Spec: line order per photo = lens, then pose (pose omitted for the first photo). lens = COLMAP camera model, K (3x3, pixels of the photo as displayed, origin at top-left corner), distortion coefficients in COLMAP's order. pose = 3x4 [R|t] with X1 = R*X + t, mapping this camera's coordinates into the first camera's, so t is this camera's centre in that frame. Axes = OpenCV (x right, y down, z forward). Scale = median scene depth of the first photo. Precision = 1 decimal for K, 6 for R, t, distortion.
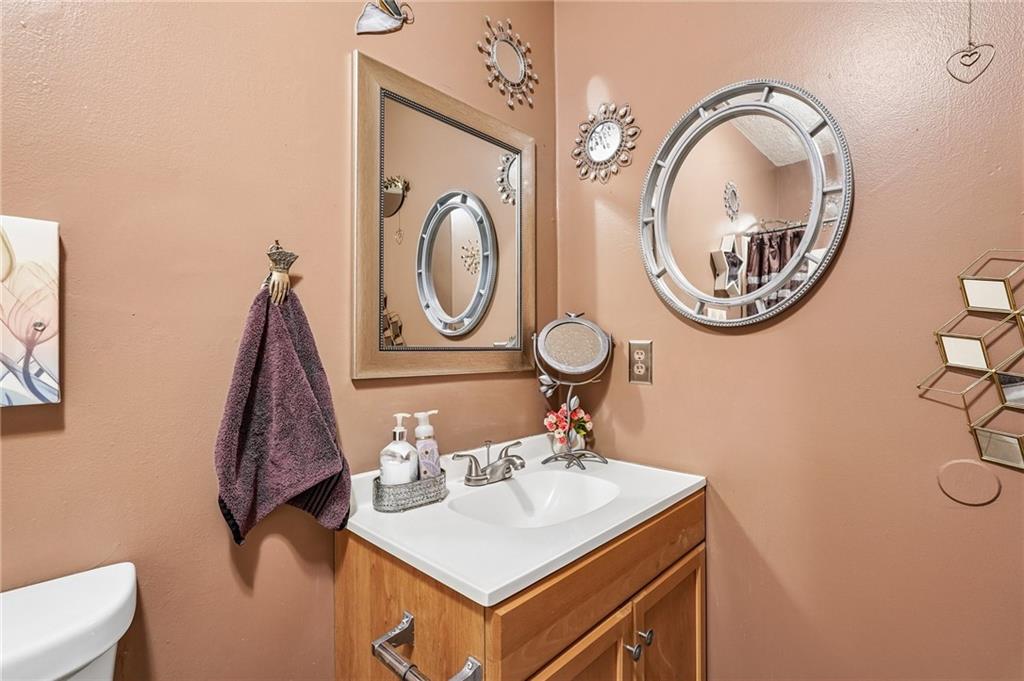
lens RADIAL K [[466.6, 0, 510.5], [0, 466.6, 342.3], [0, 0, 1]] dist [-0.010793, 0.007775]
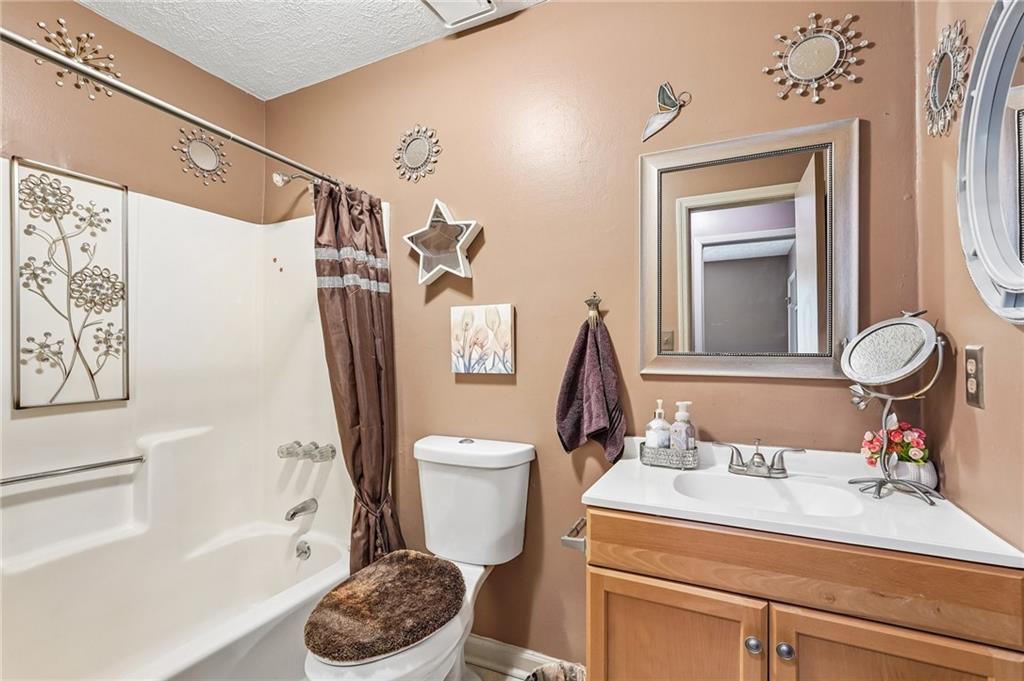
lens RADIAL K [[466.6, 0, 509.9], [0, 466.6, 345.2], [0, 0, 1]] dist [-0.010793, 0.007775]
pose [[0.302895, -0.005612, -0.953007, 0.940821], [0.010493, 0.999942, -0.002553, -0.013276], [0.952966, -0.009227, 0.302936, 0.134074]]
